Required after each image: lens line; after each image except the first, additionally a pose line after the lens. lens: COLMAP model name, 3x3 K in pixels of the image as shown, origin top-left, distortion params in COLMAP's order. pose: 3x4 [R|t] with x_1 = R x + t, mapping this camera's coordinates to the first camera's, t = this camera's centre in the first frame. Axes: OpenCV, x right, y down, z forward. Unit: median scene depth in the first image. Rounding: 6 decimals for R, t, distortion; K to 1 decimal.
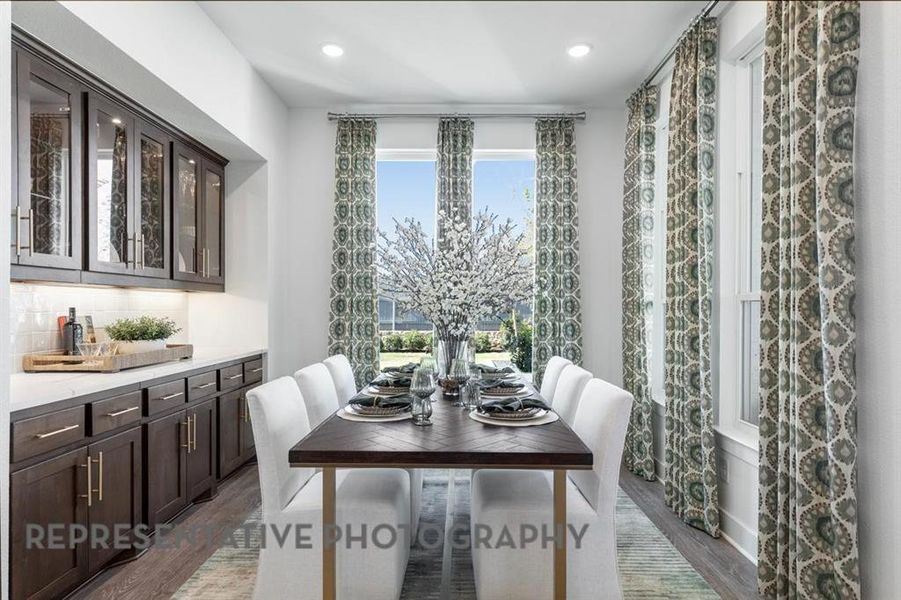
lens RADIAL K [[464.1, 0, 427.3], [0, 464.1, 308.9], [0, 0, 1]] dist [0.002203, 0.000281]
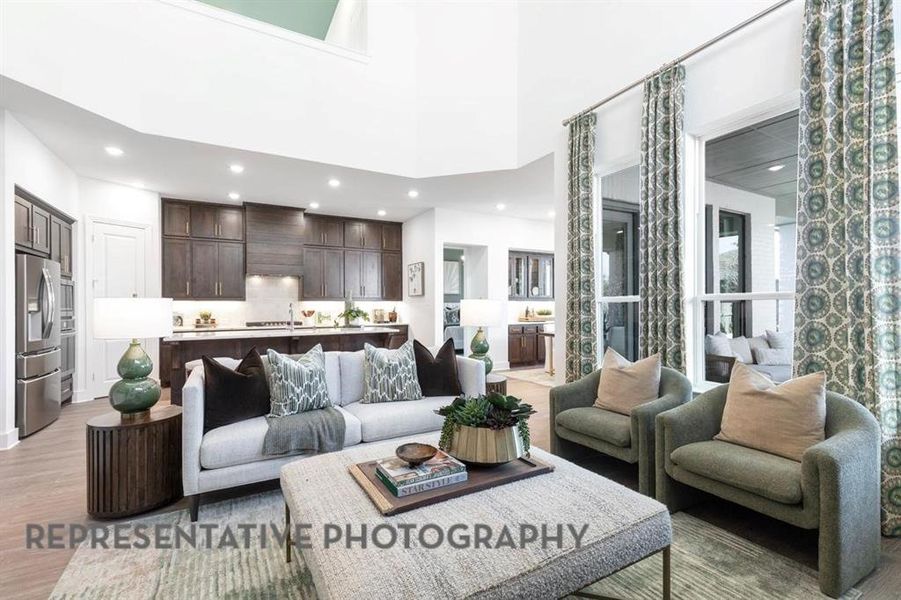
lens RADIAL K [[409.9, 0, 470.3], [0, 409.9, 308.6], [0, 0, 1]] dist [0.001668, -0.000107]
pose [[0.530693, -0.008158, -0.847525, 1.528034], [0.006179, 0.999964, -0.005756, 0.024617], [0.847541, -0.002182, 0.530725, -1.015847]]
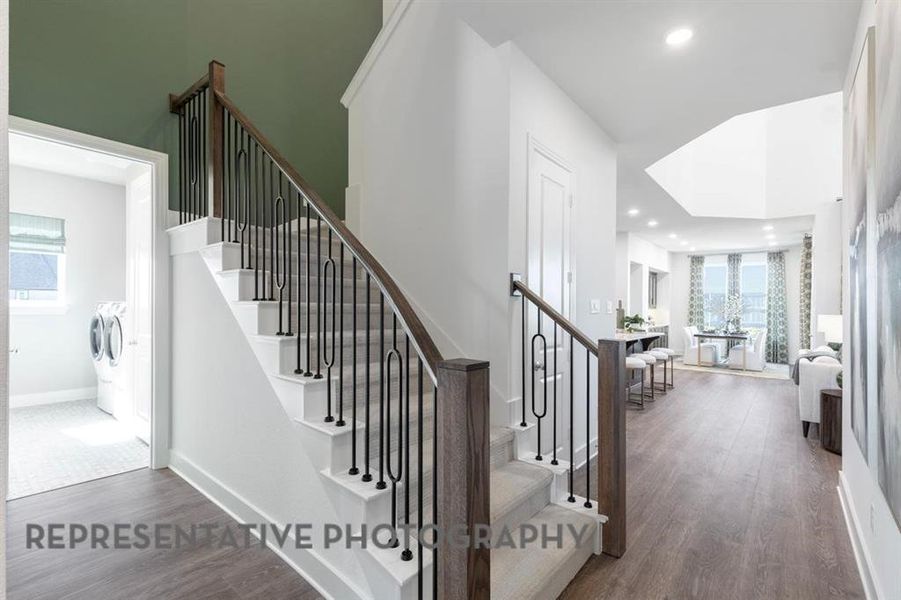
lens RADIAL K [[407.0, 0, 450.5], [0, 407.0, 300.0], [0, 0, 1]] dist [0.000870, 0.000157]
pose [[0.780073, 0.002019, -0.625686, 0.344236], [-0.021075, 0.999512, -0.023050, 0.003632], [0.625334, 0.031167, 0.779735, -2.786180]]
